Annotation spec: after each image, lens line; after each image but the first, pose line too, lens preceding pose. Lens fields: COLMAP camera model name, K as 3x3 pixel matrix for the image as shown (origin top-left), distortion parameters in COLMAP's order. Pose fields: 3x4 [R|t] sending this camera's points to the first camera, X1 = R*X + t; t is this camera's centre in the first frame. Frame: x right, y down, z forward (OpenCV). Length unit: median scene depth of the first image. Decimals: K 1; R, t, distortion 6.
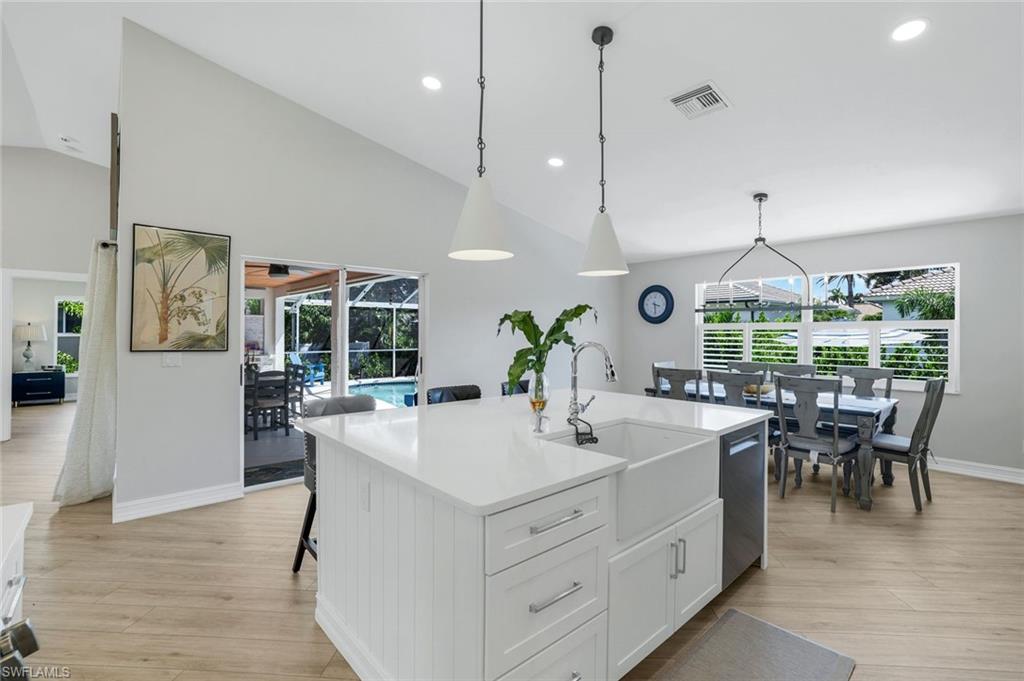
lens RADIAL K [[451.1, 0, 509.4], [0, 451.1, 333.6], [0, 0, 1]] dist [-0.011304, 0.000422]
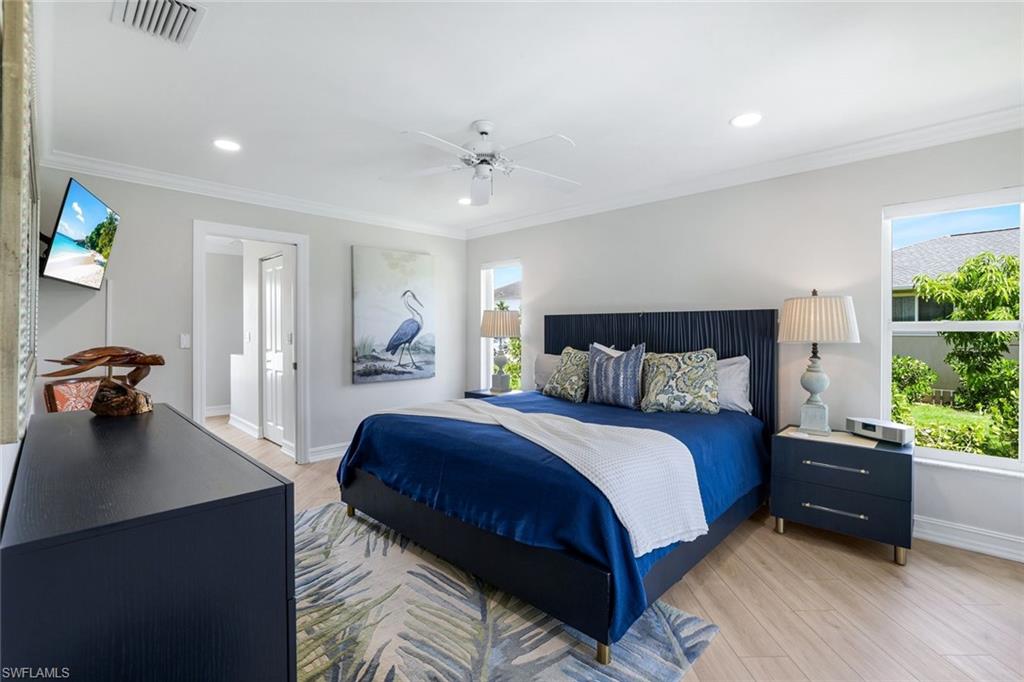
lens RADIAL K [[451.1, 0, 509.4], [0, 451.1, 334.1], [0, 0, 1]] dist [-0.011304, 0.000422]
pose [[0.047601, 0.001481, -0.998865, -0.730874], [0.004306, 0.999989, 0.001688, 0.007959], [0.998857, -0.004382, 0.047594, 0.735962]]
